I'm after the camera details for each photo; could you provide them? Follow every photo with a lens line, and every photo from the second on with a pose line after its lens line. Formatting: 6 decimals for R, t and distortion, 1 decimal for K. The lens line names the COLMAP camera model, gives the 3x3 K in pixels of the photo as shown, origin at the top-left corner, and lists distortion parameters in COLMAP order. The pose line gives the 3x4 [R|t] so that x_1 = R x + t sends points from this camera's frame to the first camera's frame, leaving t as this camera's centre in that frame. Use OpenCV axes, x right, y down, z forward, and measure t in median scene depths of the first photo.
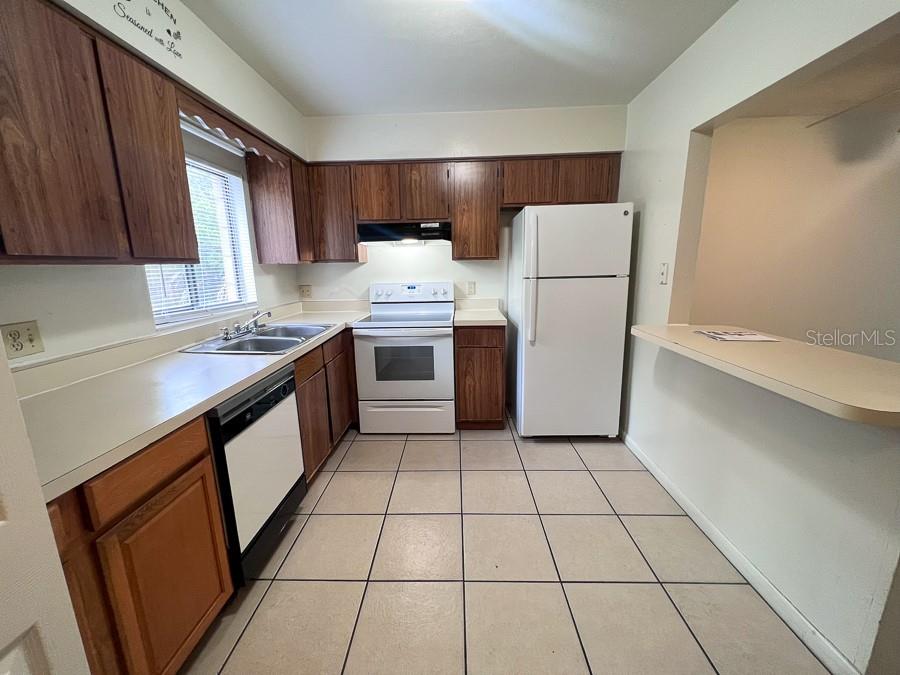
lens RADIAL K [[358.1, 0, 452.4], [0, 358.1, 336.0], [0, 0, 1]] dist [-0.002081, -0.000540]
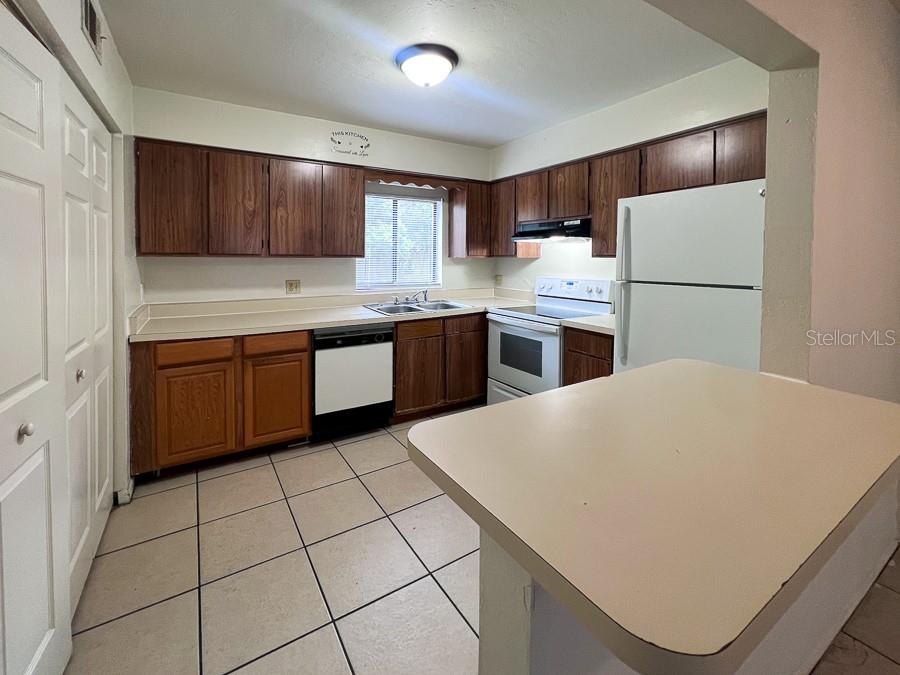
lens RADIAL K [[358.1, 0, 416.0], [0, 358.1, 264.1], [0, 0, 1]] dist [-0.002081, -0.000540]
pose [[0.555055, 0.035559, -0.831053, 0.551998], [-0.178045, 0.981010, -0.076940, -0.043869], [0.812536, 0.190671, 0.550845, 0.123262]]
